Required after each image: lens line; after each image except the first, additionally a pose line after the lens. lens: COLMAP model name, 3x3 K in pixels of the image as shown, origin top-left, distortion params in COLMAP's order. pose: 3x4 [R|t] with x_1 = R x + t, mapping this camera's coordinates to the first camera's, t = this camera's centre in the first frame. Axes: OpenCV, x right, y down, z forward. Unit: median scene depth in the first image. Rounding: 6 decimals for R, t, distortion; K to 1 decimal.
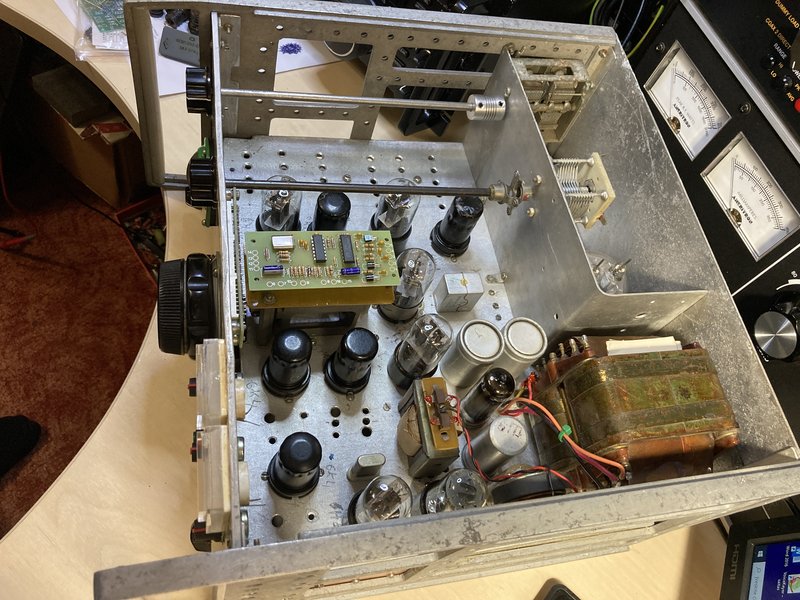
lens RADIAL K [[666.2, 0, 399.3], [0, 666.2, 294.3], [0, 0, 1]] dist [0.000091, -0.000744]
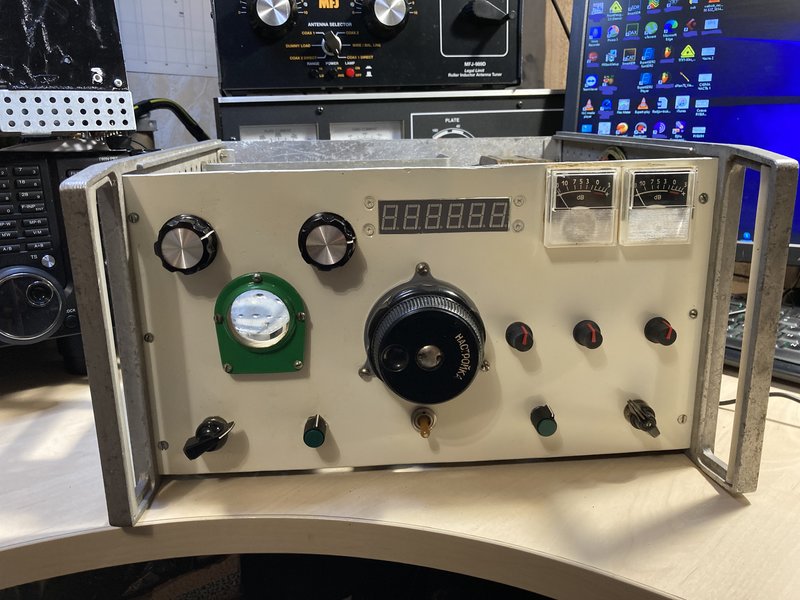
lens RADIAL K [[666.2, 0, 399.3], [0, 666.2, 294.3], [0, 0, 1]] dist [0.000091, -0.000744]
pose [[0.091126, -0.484444, 0.870063, -0.996861], [0.879061, 0.449660, 0.158299, -0.175339], [-0.467919, 0.750413, 0.466832, 0.533241]]
